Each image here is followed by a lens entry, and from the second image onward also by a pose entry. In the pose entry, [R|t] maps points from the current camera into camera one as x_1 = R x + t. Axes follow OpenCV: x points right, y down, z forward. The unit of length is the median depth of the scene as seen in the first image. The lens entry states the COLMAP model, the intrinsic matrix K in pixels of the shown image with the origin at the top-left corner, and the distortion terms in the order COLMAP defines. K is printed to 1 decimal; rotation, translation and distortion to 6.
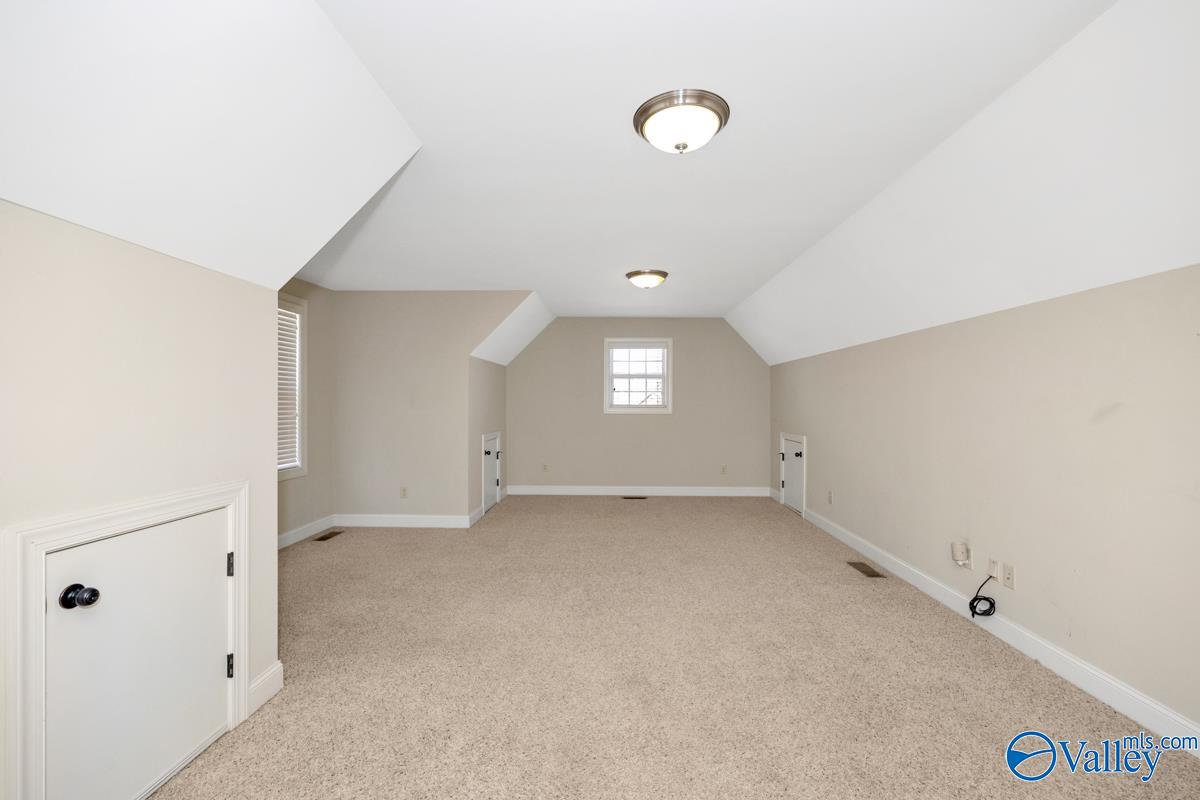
lens RADIAL K [[494.3, 0, 602.1], [0, 494.3, 403.3], [0, 0, 1]] dist [0.000438, 0.000468]
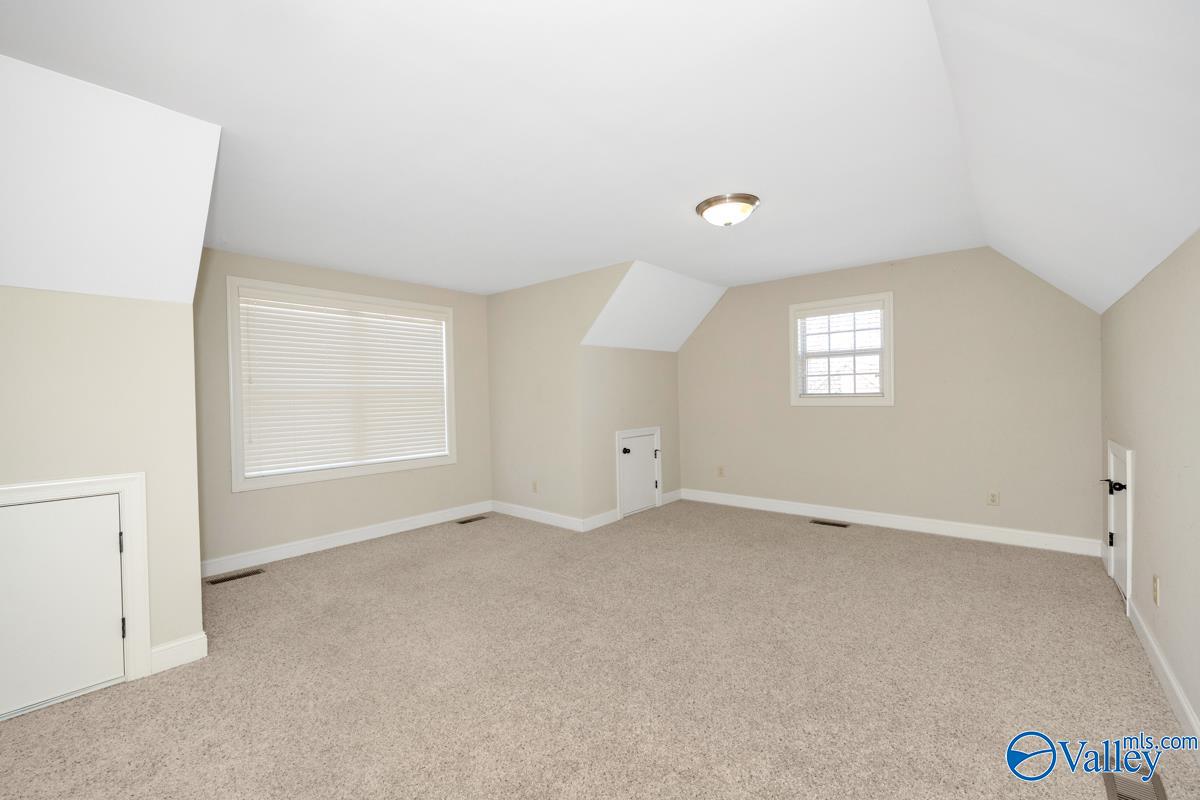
lens RADIAL K [[494.3, 0, 599.0], [0, 494.3, 399.6], [0, 0, 1]] dist [0.000438, 0.000468]
pose [[0.776840, -0.013572, -0.629552, 0.253269], [0.021578, 0.999754, 0.005073, 0.000925], [0.629329, -0.017525, 0.776942, 0.231831]]
